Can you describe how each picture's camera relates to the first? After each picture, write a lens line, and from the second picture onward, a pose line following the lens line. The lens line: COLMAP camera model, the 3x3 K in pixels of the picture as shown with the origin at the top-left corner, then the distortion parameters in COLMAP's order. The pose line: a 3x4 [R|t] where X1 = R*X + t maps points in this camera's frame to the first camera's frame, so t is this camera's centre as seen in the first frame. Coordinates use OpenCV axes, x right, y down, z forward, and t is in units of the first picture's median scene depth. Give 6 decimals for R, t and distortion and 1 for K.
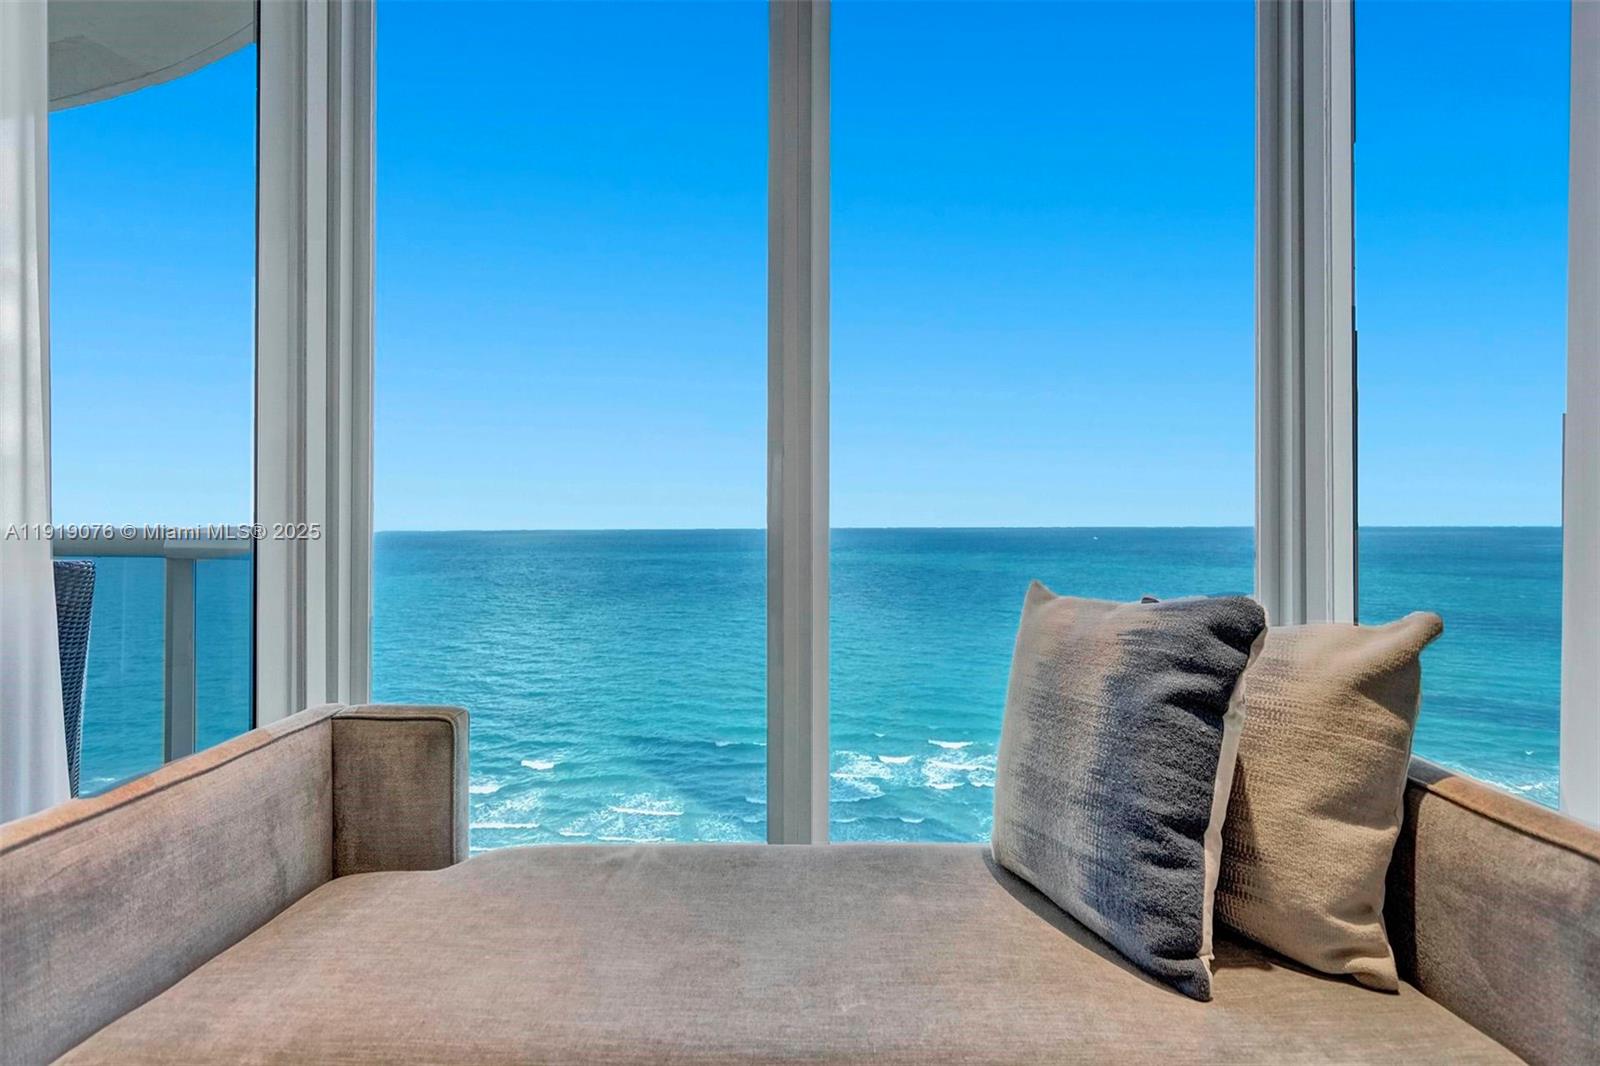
lens RADIAL K [[741.9, 0, 816.8], [0, 741.9, 533.8], [0, 0, 1]] dist [-0.008085, 0.003754]
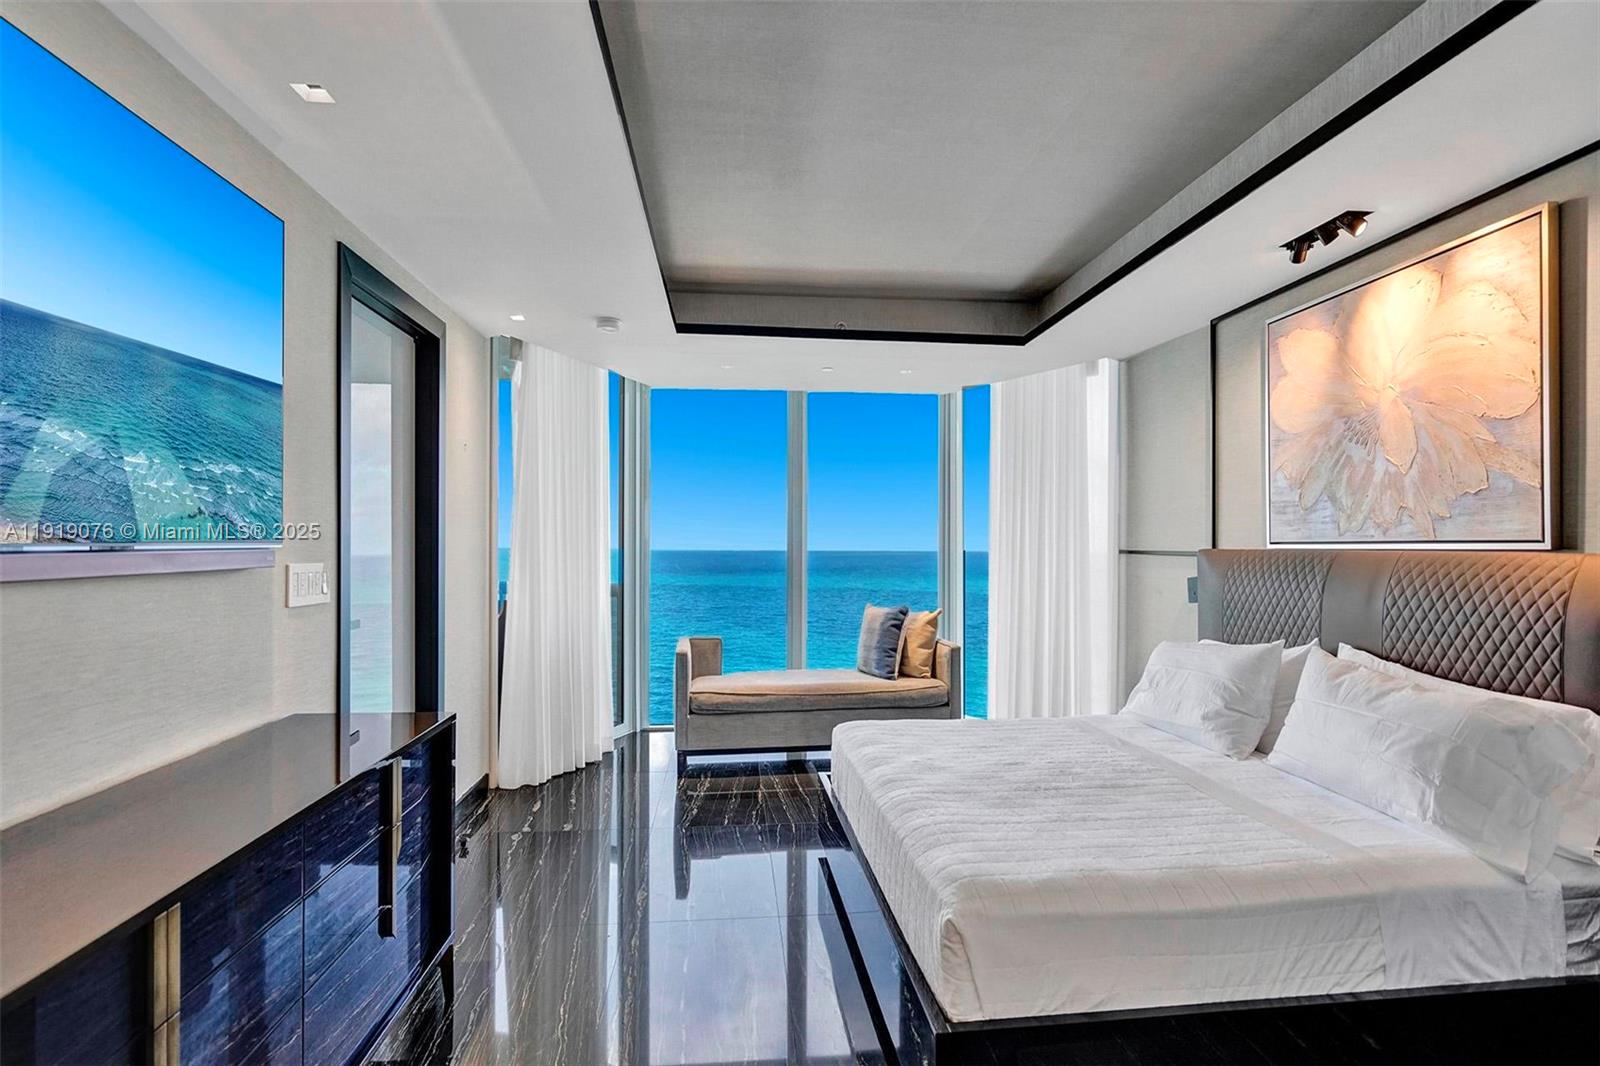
lens RADIAL K [[741.9, 0, 791.3], [0, 741.9, 540.2], [0, 0, 1]] dist [-0.008085, 0.003754]
pose [[0.991956, 0.004242, 0.126516, -0.844189], [-0.002805, 0.999930, -0.011528, -0.302013], [-0.126556, 0.011080, 0.991898, -3.955052]]
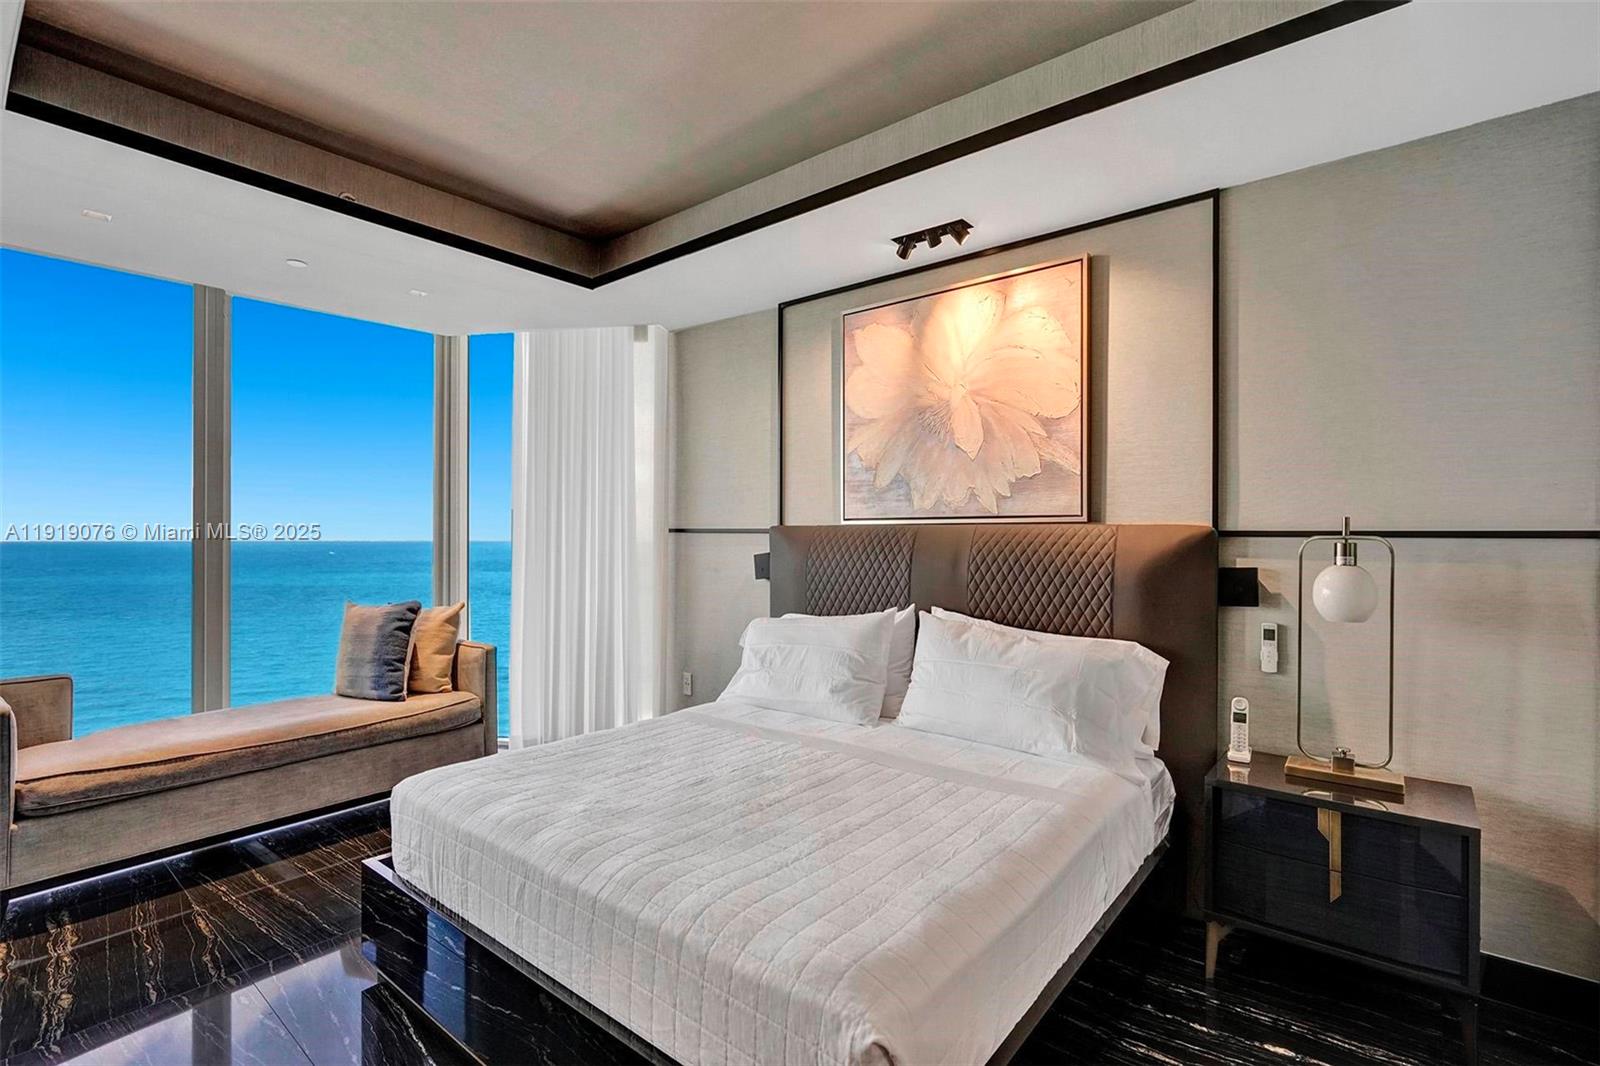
lens RADIAL K [[741.9, 0, 796.0], [0, 741.9, 534.0], [0, 0, 1]] dist [-0.008085, 0.003754]
pose [[0.611502, 0.006233, 0.791219, -1.263512], [-0.001976, 0.999978, -0.006350, -0.239460], [-0.791241, 0.002319, 0.611500, -2.920861]]
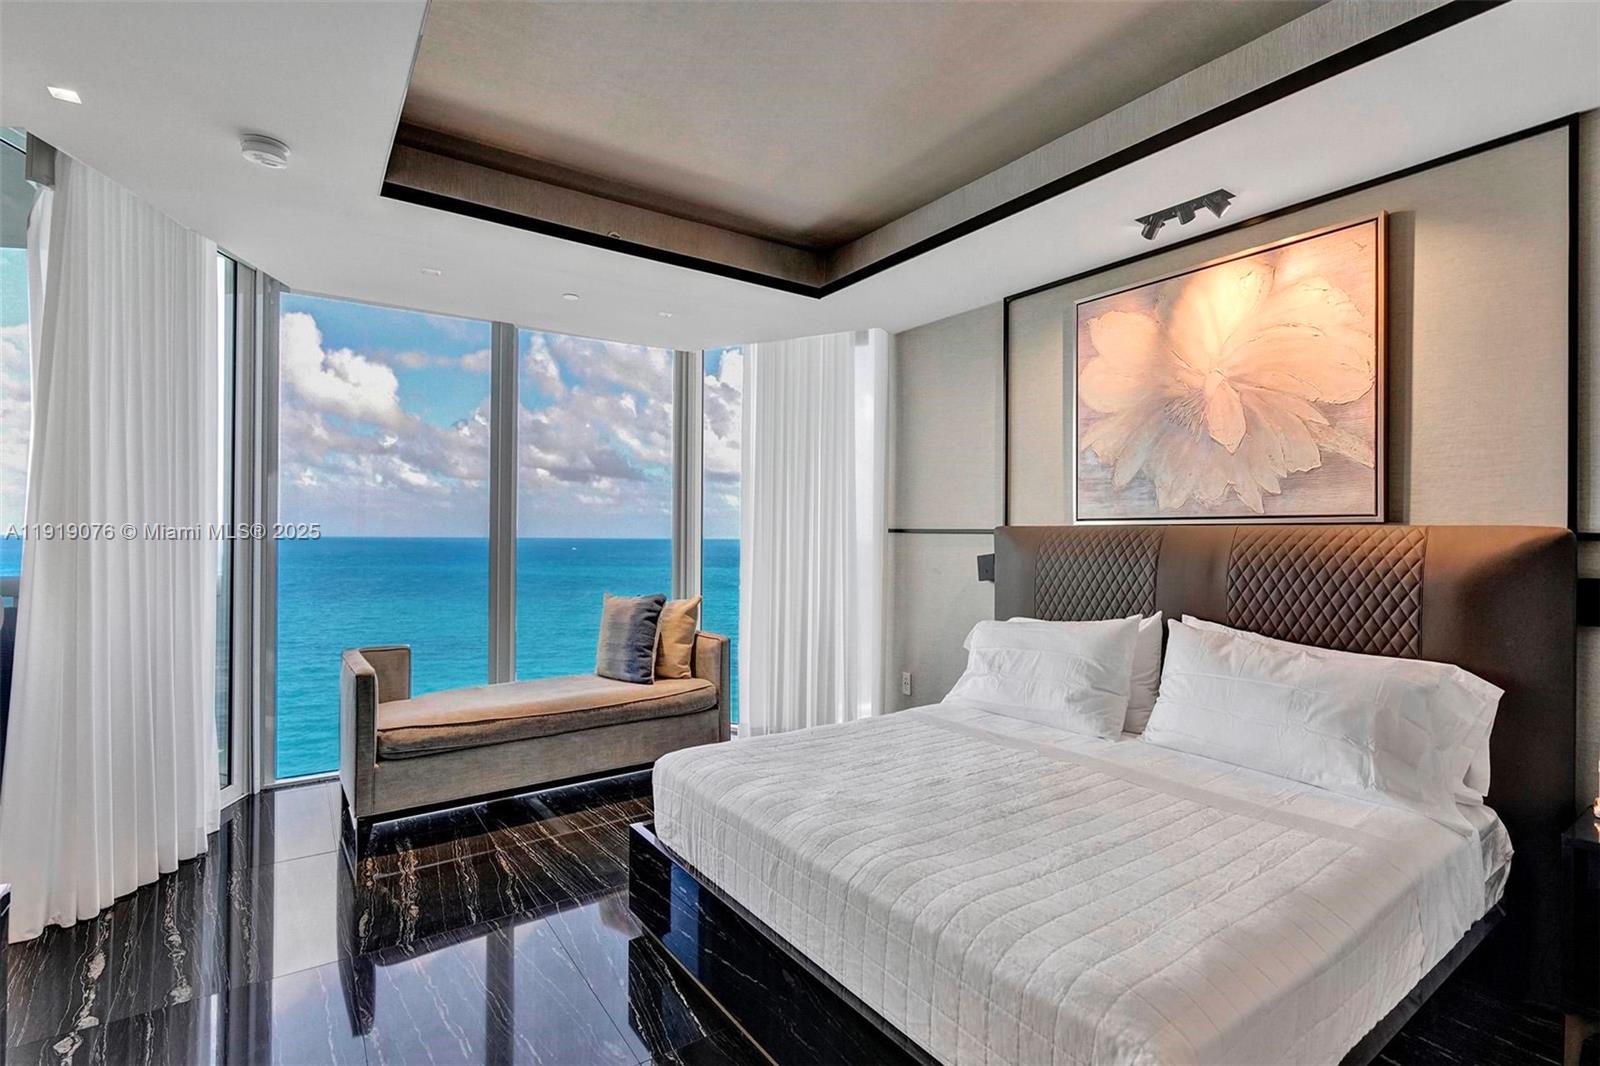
lens RADIAL K [[741.9, 0, 790.8], [0, 741.9, 530.9], [0, 0, 1]] dist [-0.008085, 0.003754]
pose [[0.804154, 0.011253, 0.594314, -1.362067], [-0.007445, 0.999933, -0.008858, -0.242388], [-0.594374, 0.002698, 0.804184, -2.865873]]
